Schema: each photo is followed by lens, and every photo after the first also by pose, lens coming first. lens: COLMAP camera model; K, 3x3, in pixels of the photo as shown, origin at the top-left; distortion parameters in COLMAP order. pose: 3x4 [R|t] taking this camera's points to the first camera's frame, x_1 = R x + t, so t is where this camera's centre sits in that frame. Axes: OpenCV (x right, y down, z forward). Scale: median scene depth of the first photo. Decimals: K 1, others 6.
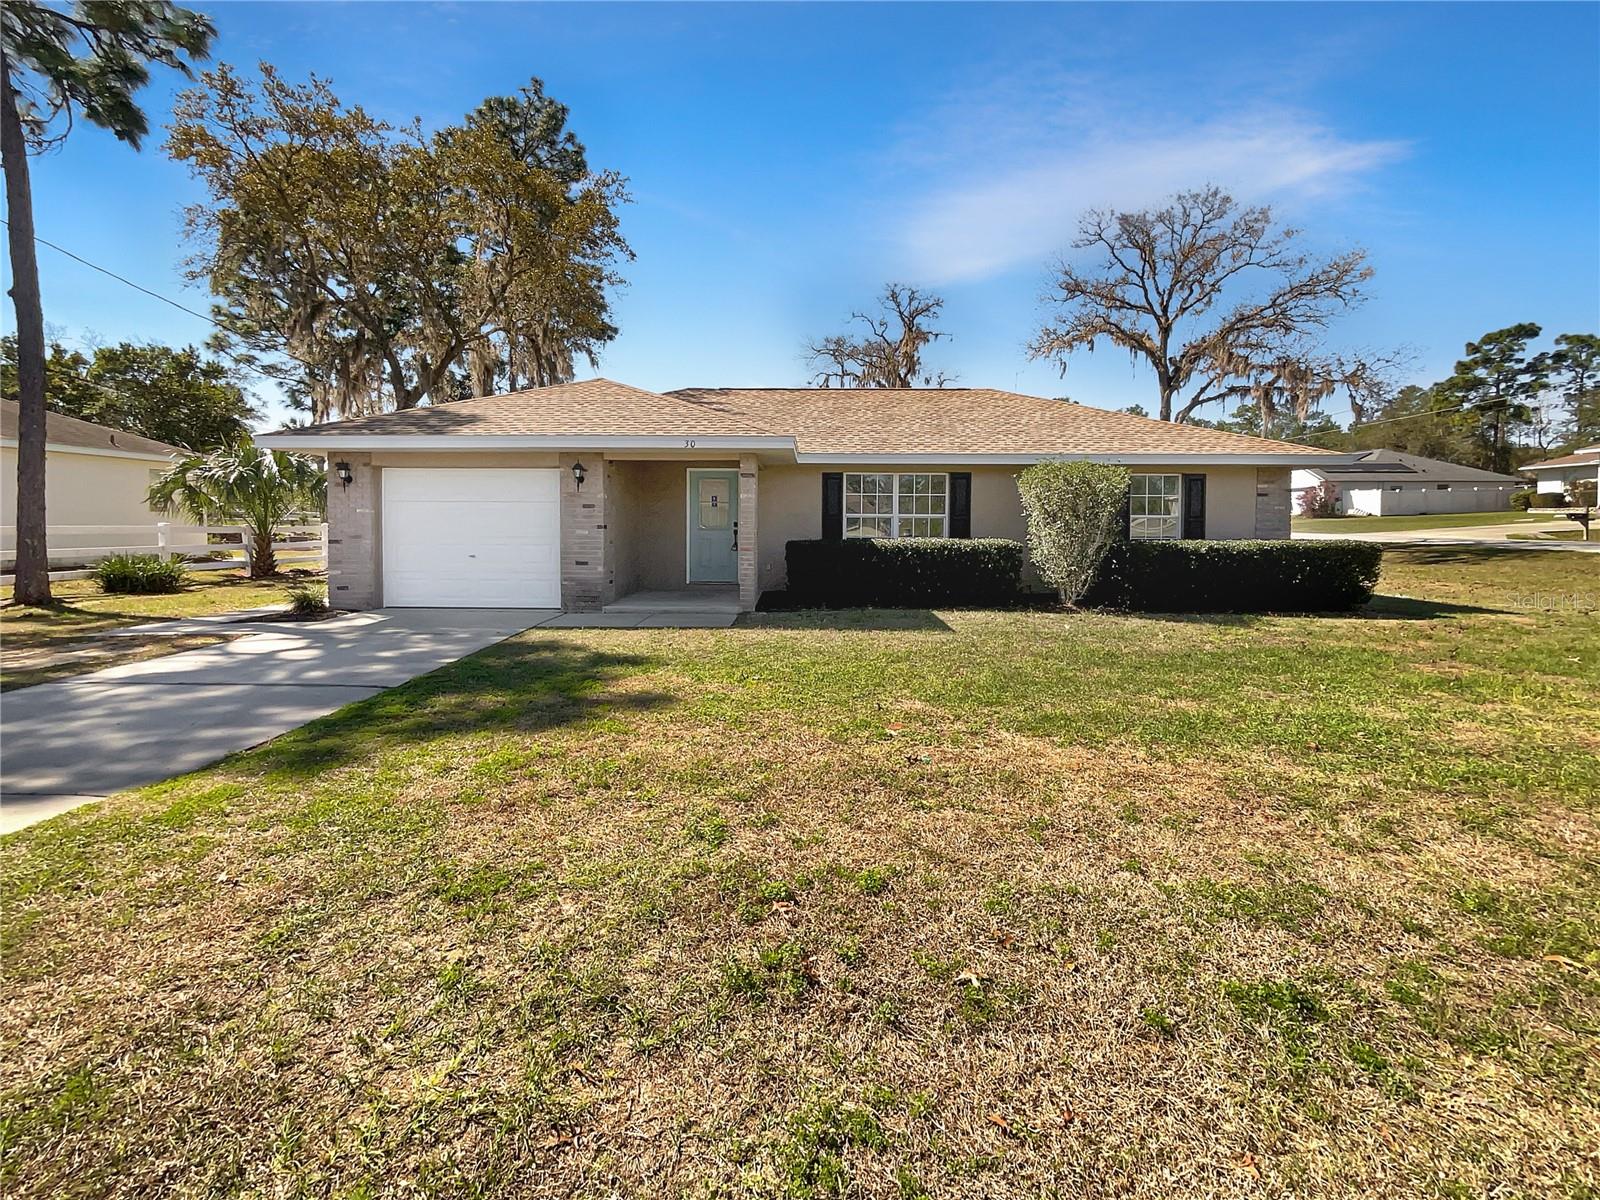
lens RADIAL K [[641.5, 0, 803.4], [0, 641.5, 615.5], [0, 0, 1]] dist [0.001176, 0.000370]
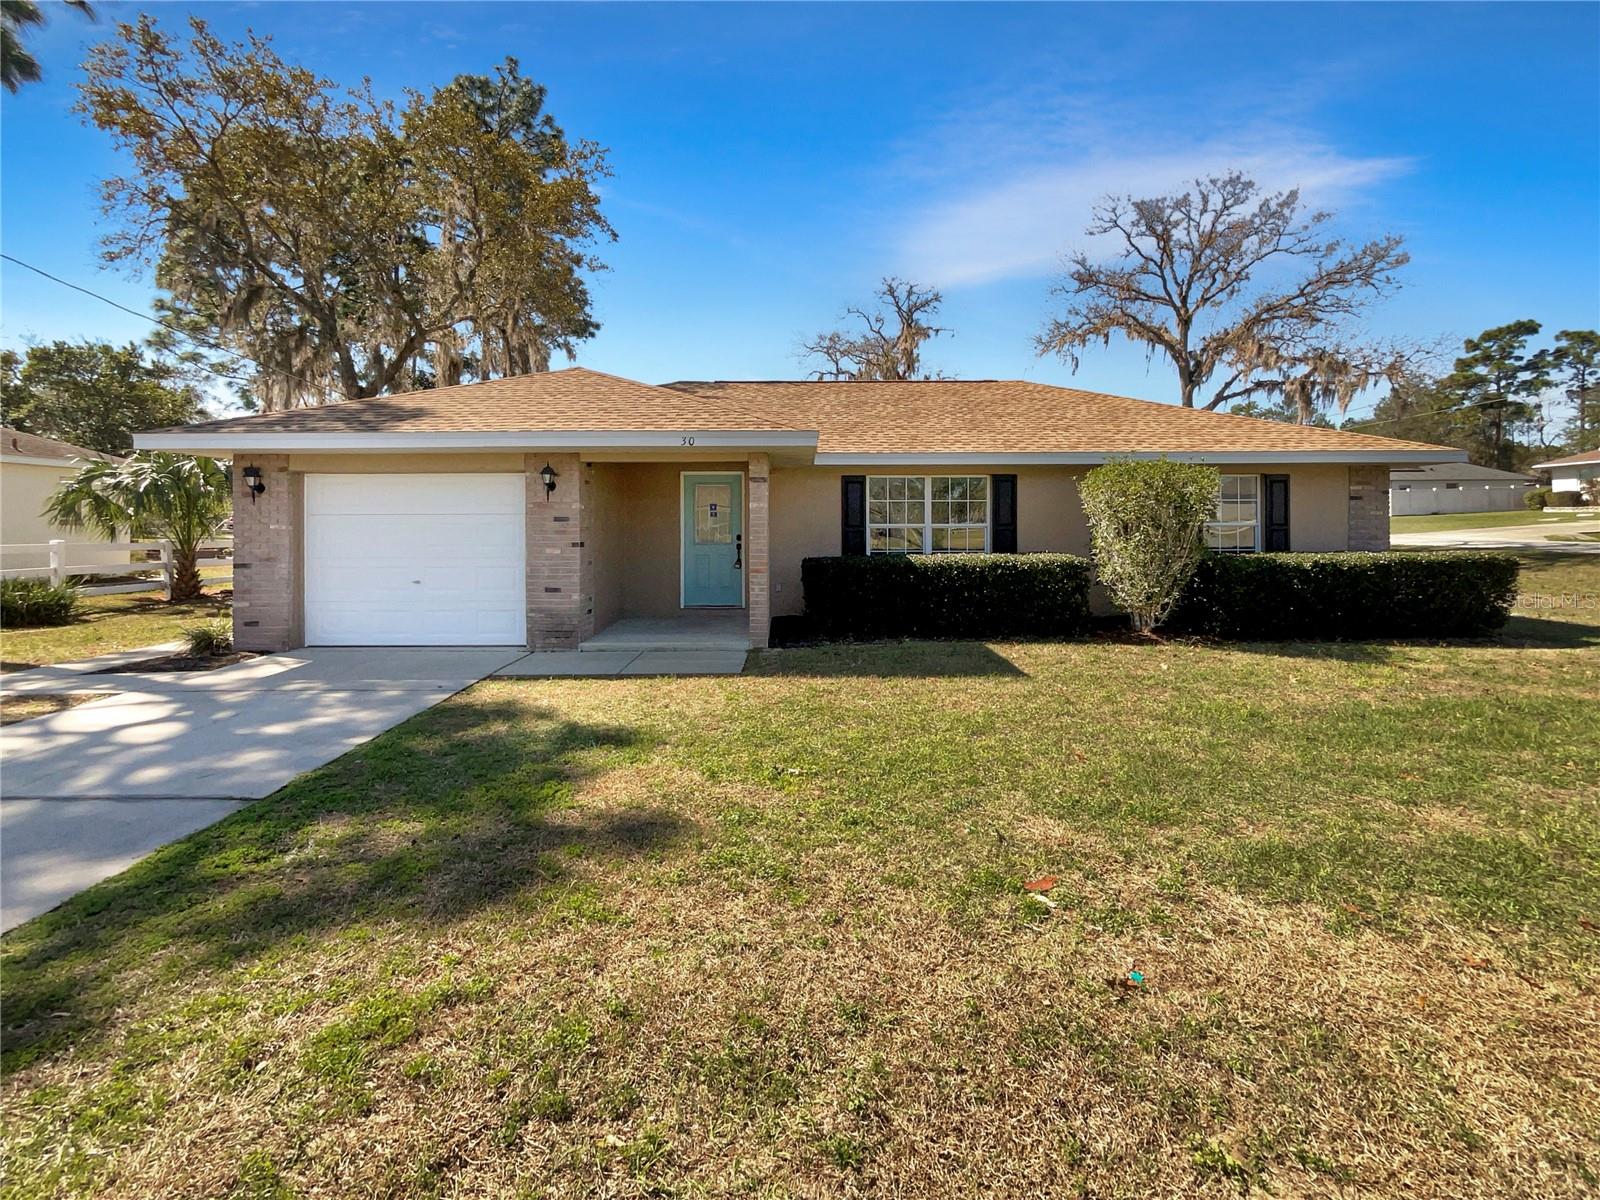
lens RADIAL K [[662.1, 0, 801.2], [0, 662.1, 602.3], [0, 0, 1]] dist [0.001372, 0.000586]
pose [[0.999870, -0.009316, 0.013145, -0.029192], [0.009708, 0.999500, -0.030083, -0.024740], [-0.012858, 0.030207, 0.999461, 0.108725]]
